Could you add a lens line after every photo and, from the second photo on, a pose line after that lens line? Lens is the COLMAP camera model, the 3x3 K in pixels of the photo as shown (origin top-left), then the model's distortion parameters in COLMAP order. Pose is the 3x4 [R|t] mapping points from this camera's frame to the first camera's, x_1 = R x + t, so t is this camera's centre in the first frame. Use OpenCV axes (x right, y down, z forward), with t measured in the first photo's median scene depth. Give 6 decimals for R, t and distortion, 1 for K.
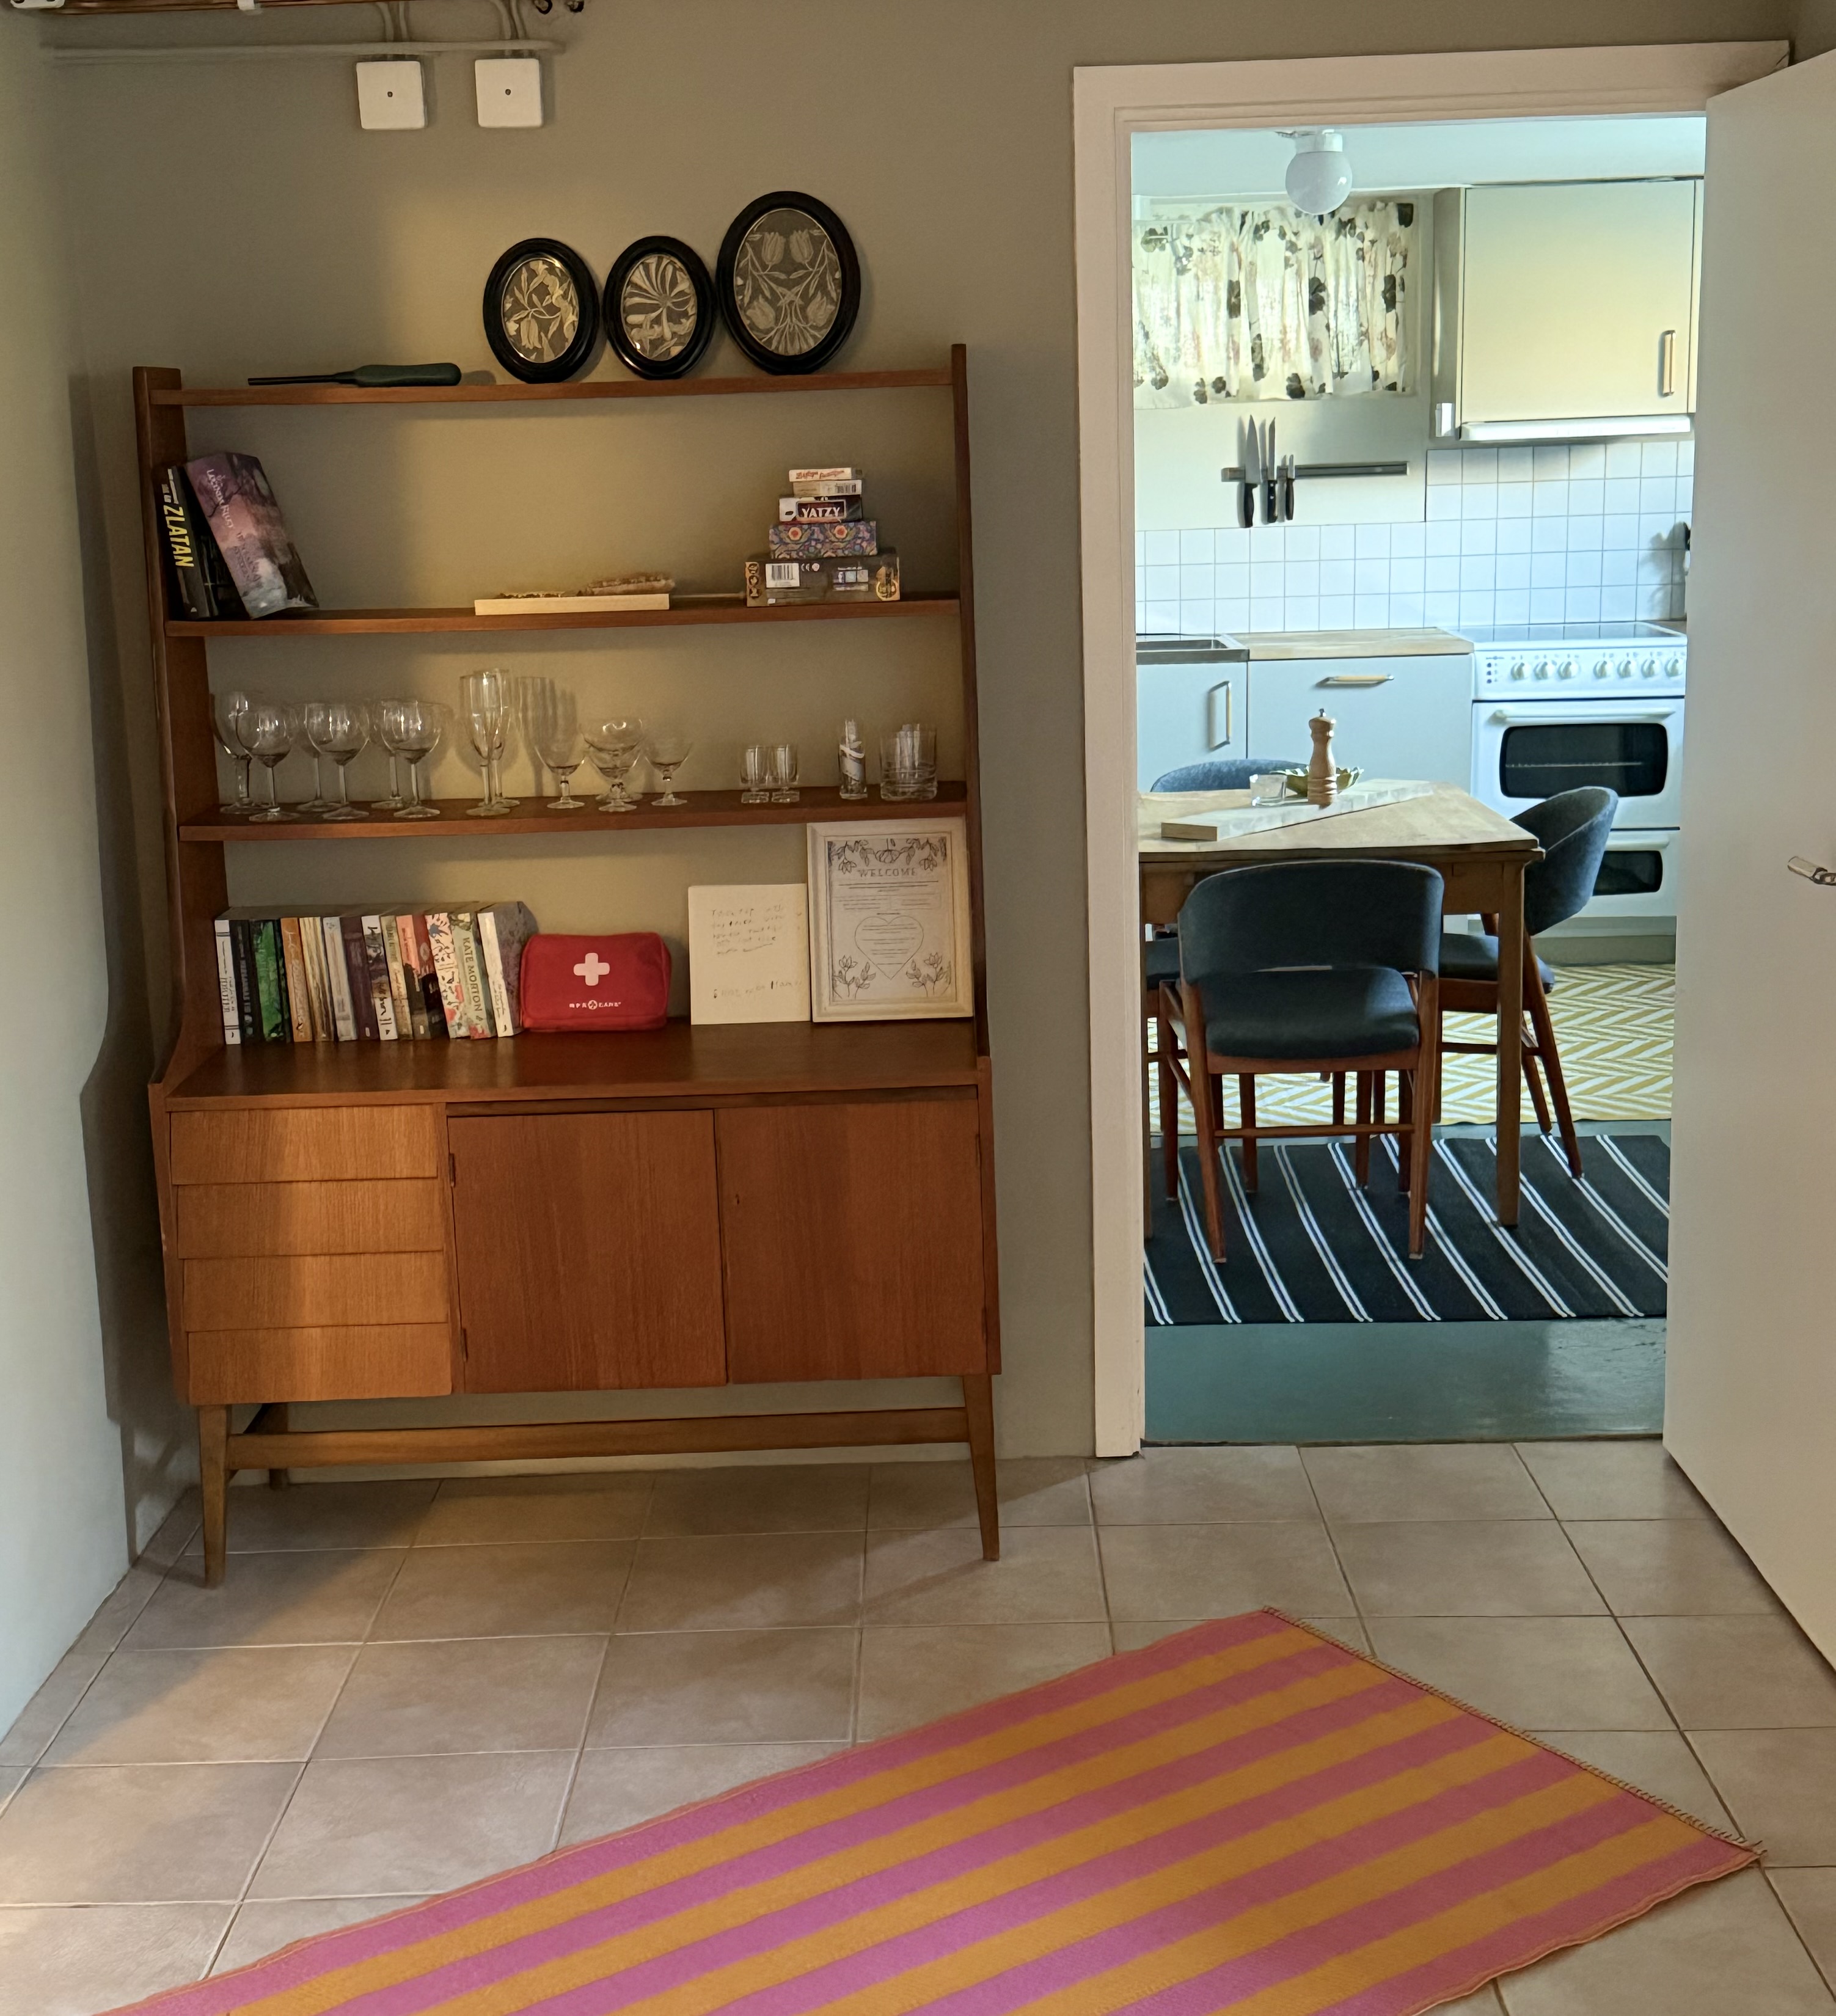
lens RADIAL K [[2670.3, 0, 900.9], [0, 2670.3, 1007.6], [0, 0, 1]] dist [0.048361, 0.000000]
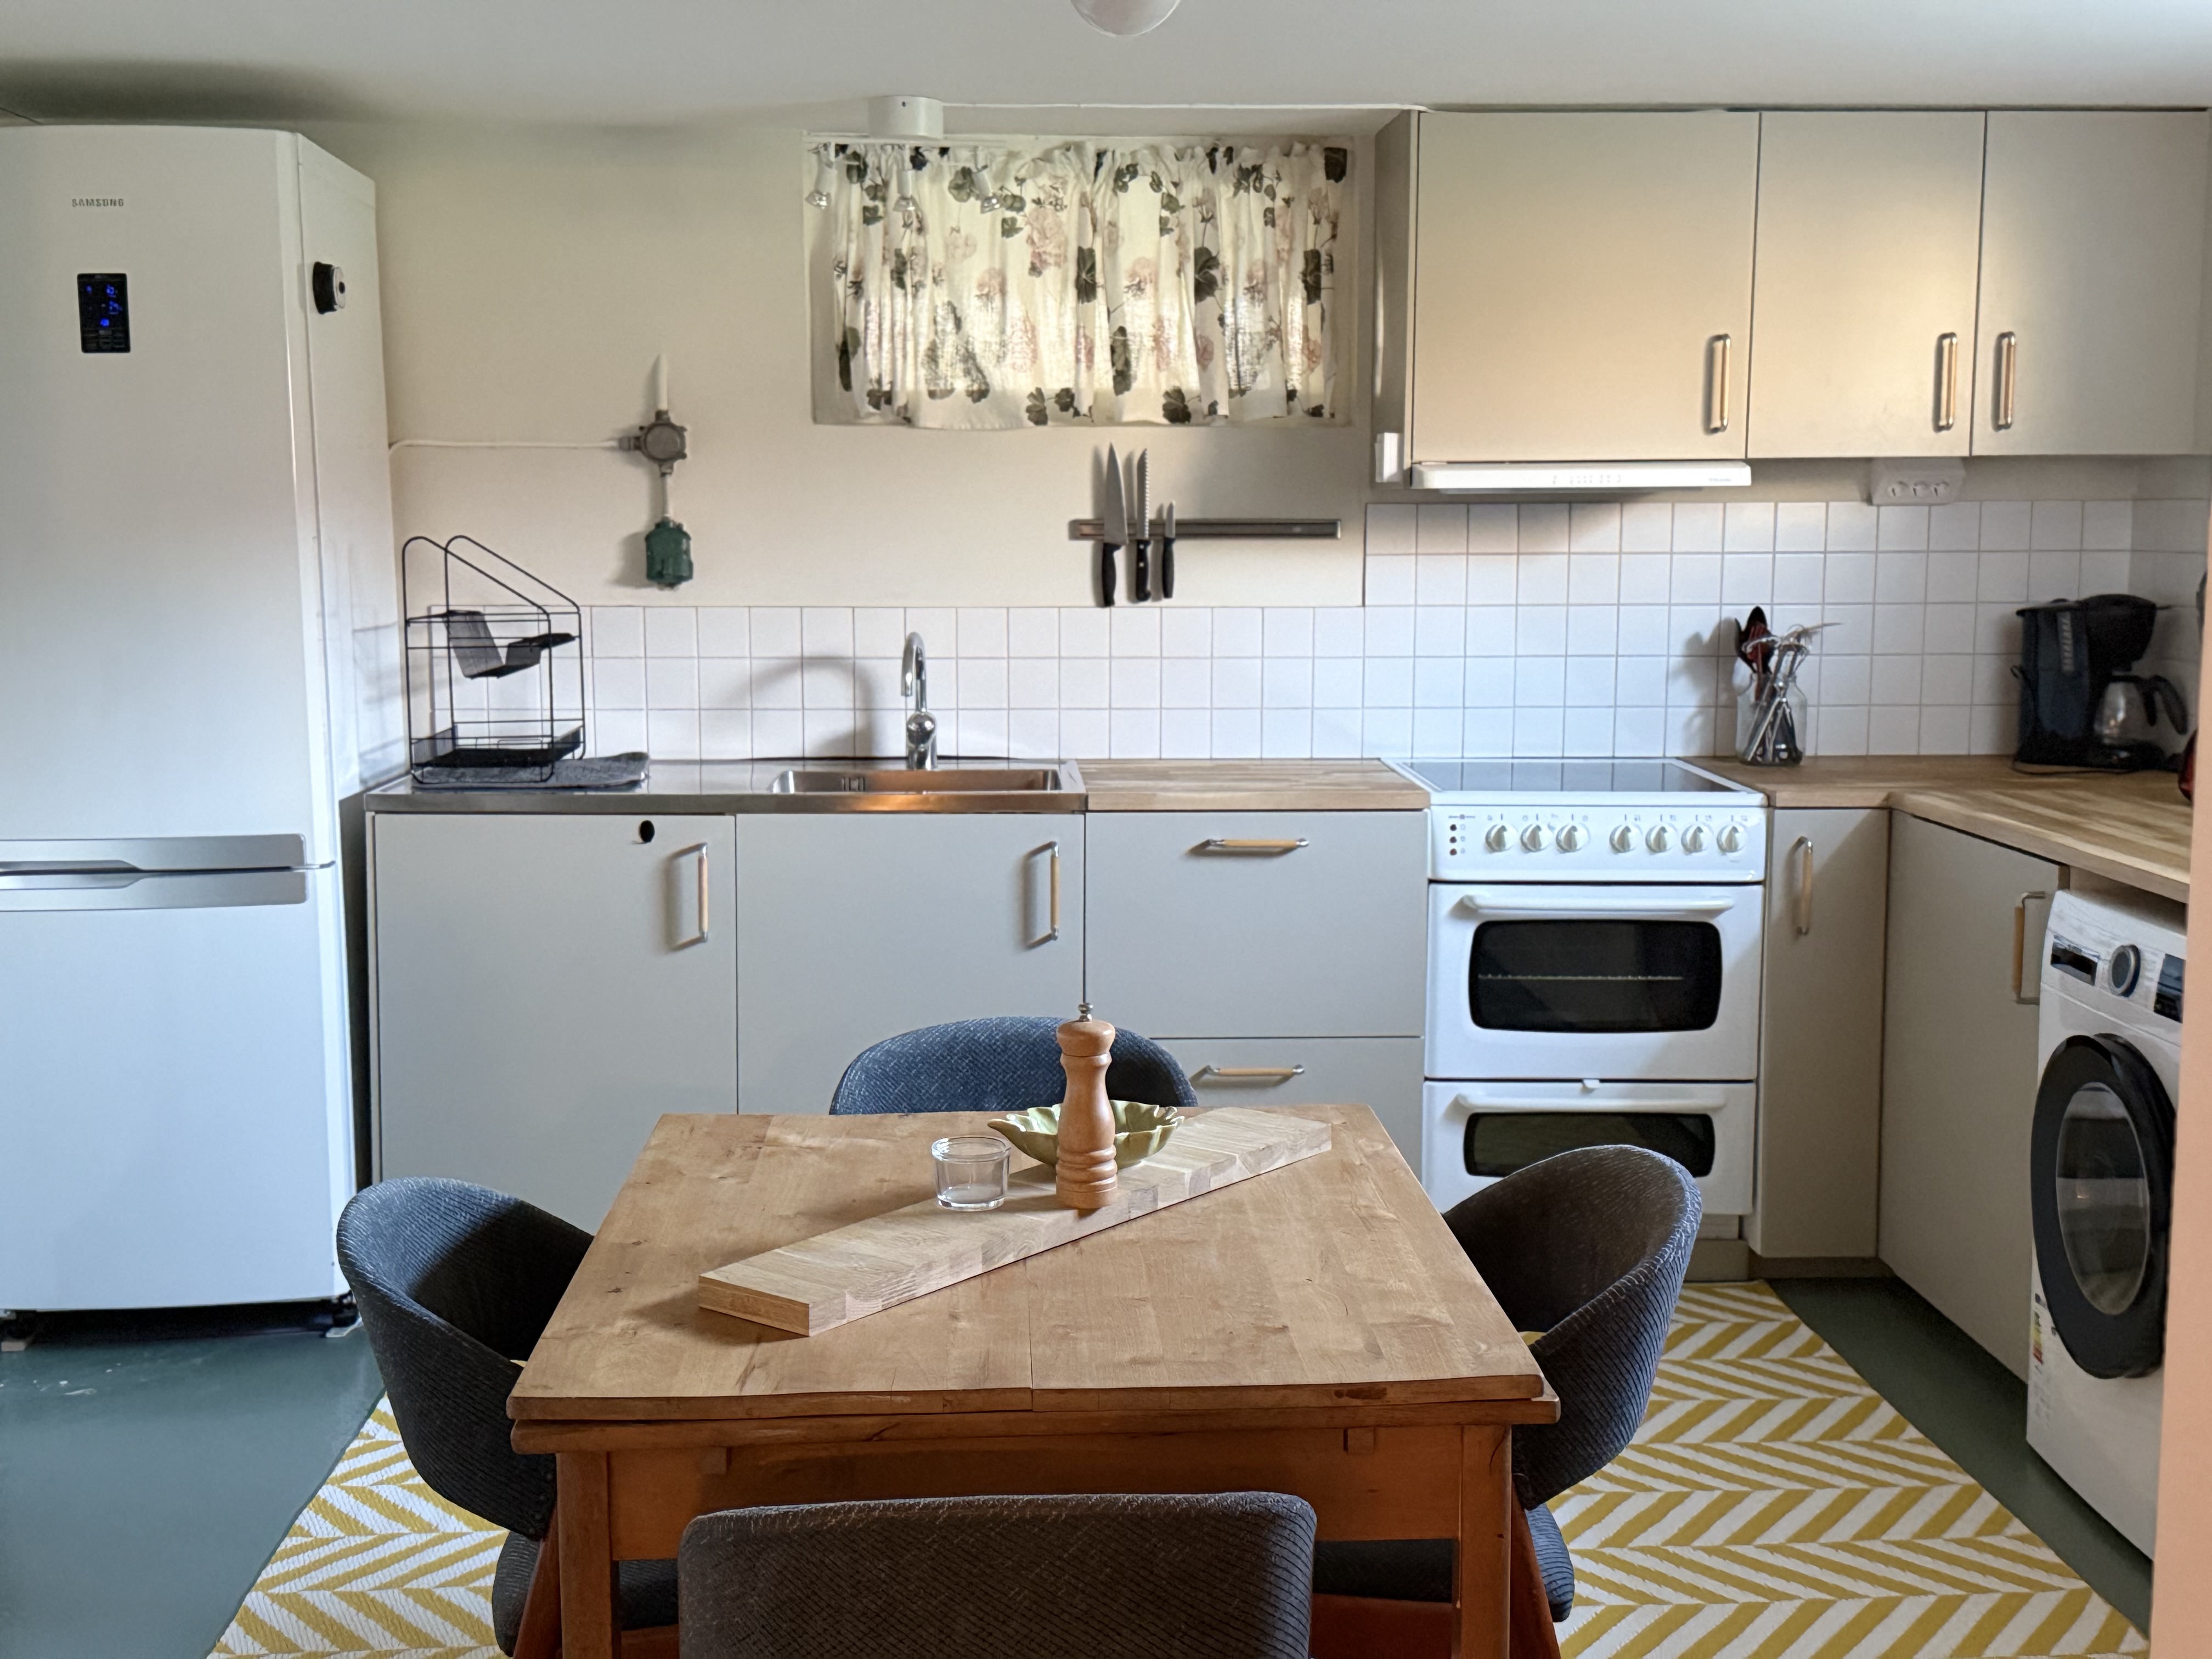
lens RADIAL K [[2532.2, 0, 1124.0], [0, 2532.2, 821.4], [0, 0, 1]] dist [0.088725, 0.000000]
pose [[0.996601, 0.021434, 0.079547, 0.085798], [-0.014390, 0.996008, -0.088096, -0.069949], [-0.081118, 0.086652, 0.992931, 0.372636]]
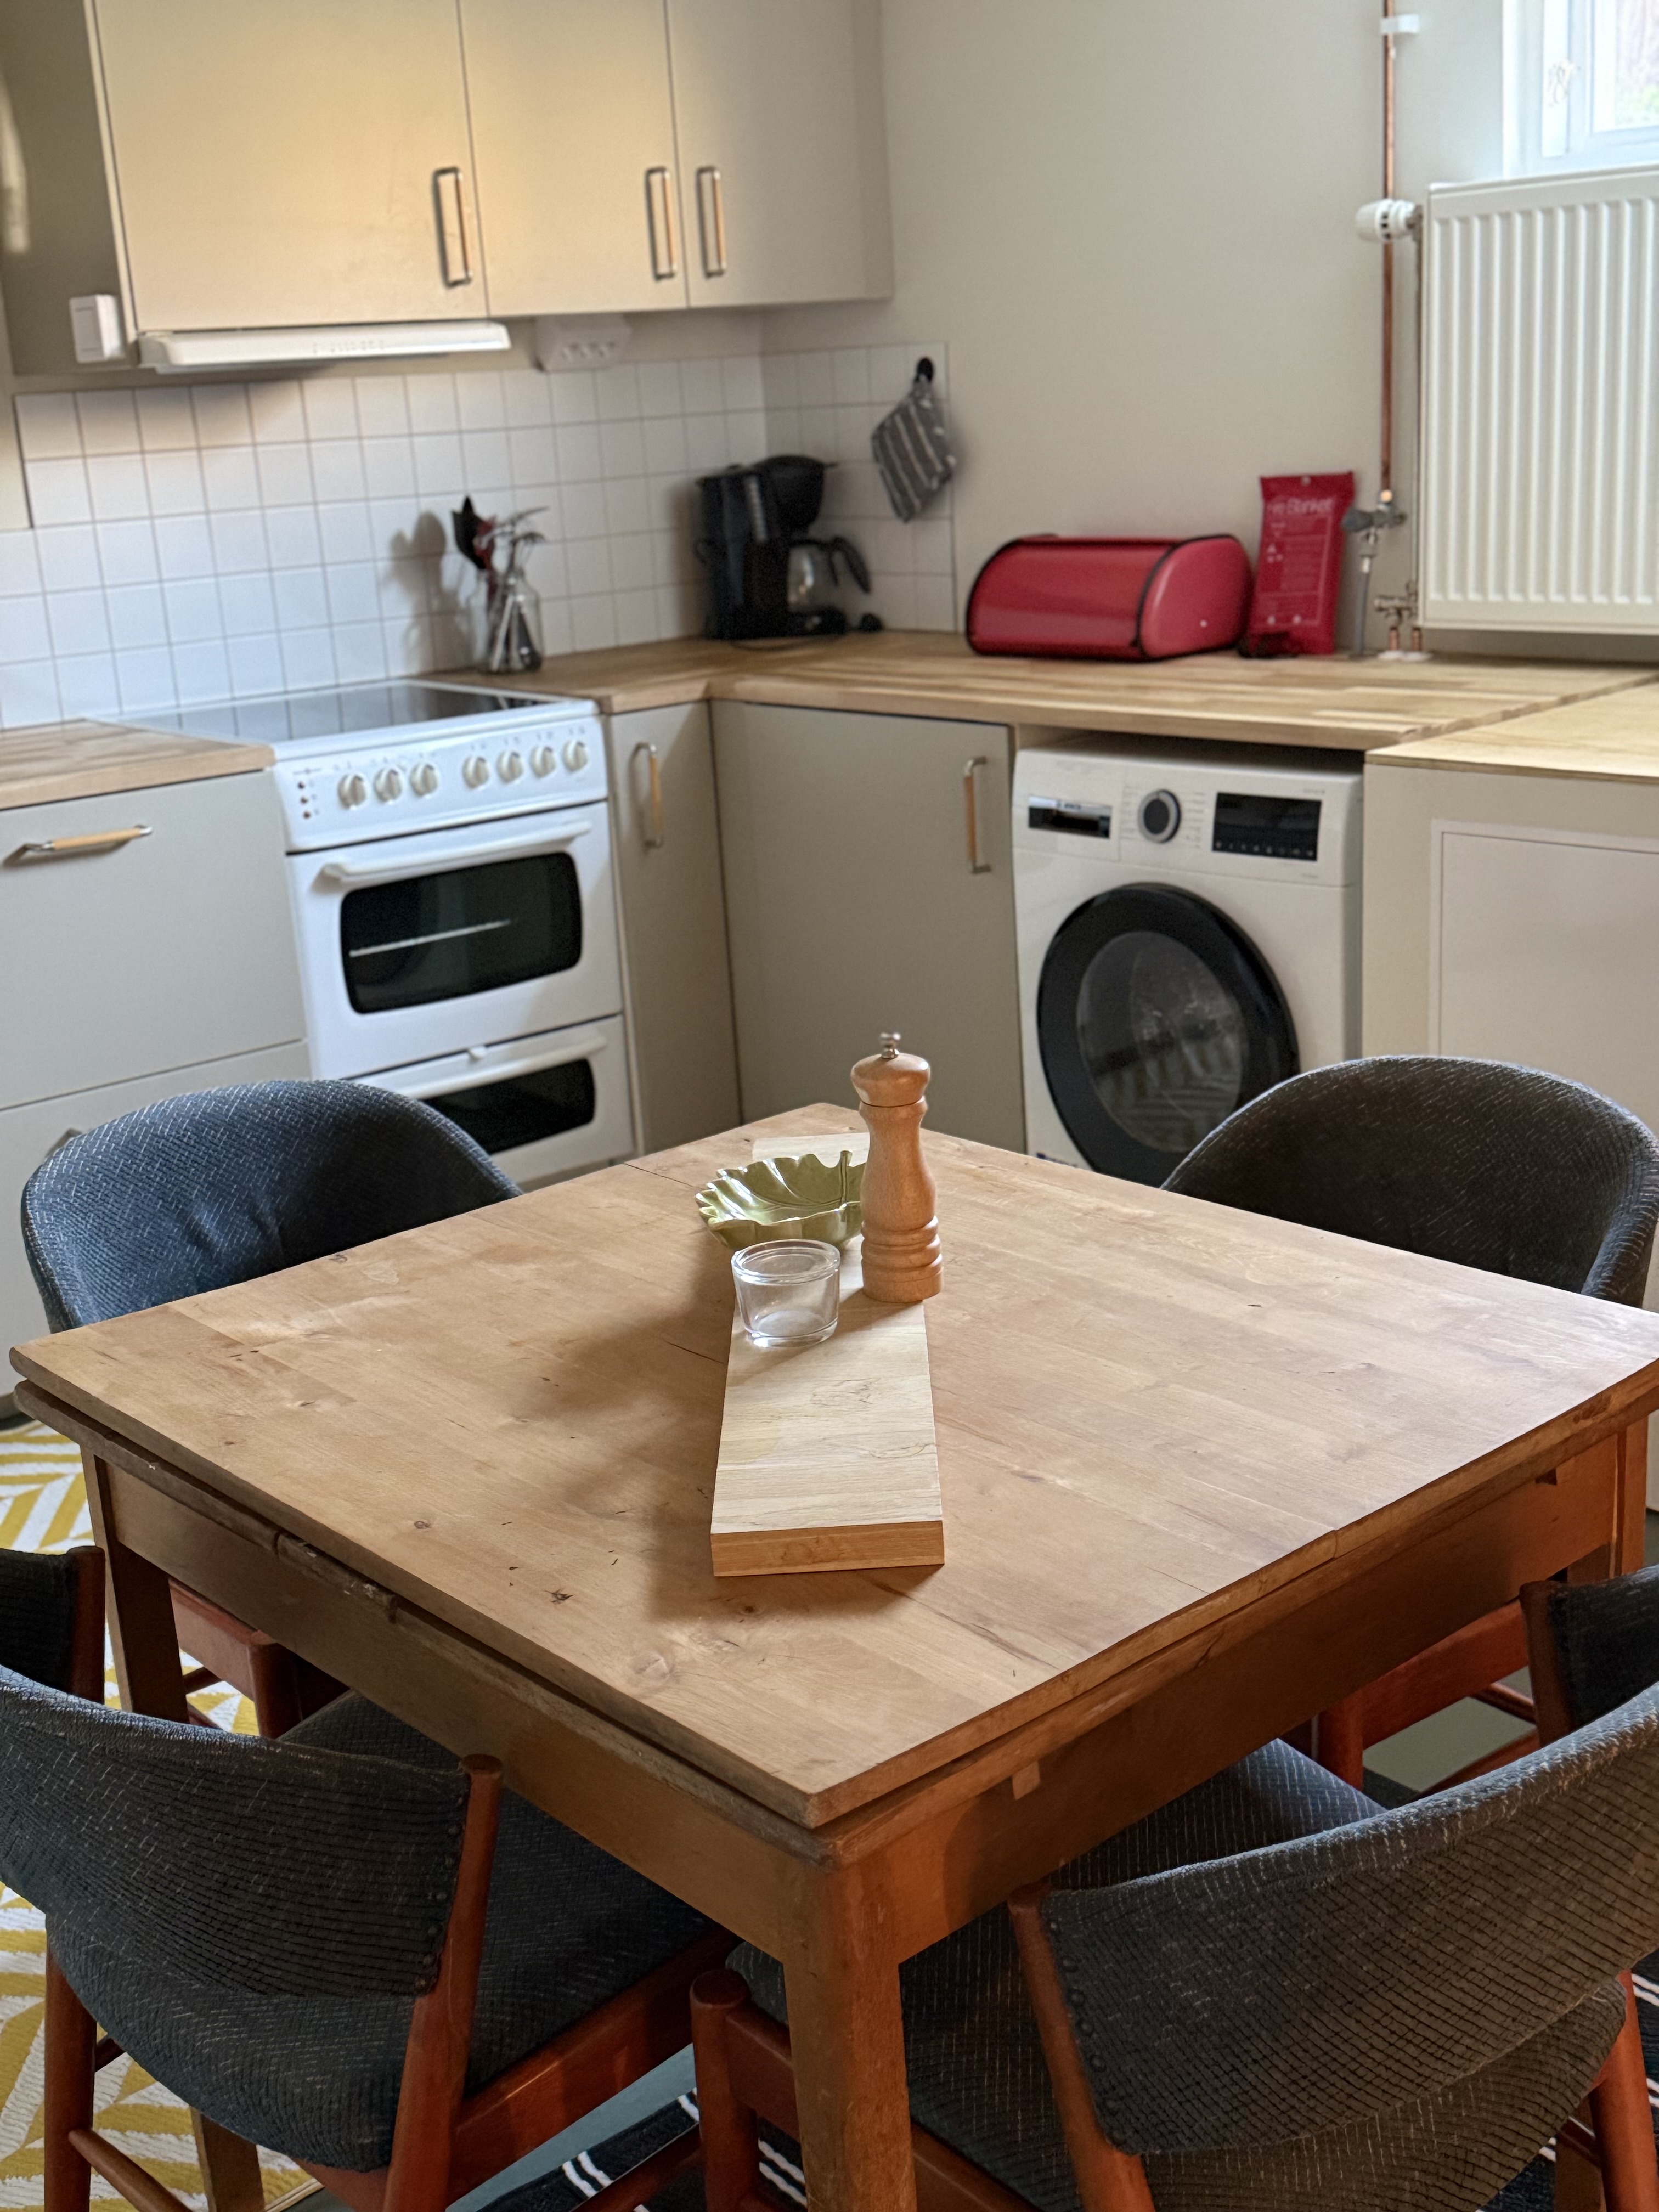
lens RADIAL K [[2532.2, 0, 817.4], [0, 2532.2, 1129.7], [0, 0, 1]] dist [0.088725, 0.000000]
pose [[0.736928, -0.207298, 0.643401, -0.048863], [0.177396, 0.977764, 0.111845, -0.093552], [-0.652279, 0.031715, 0.757315, 0.512916]]
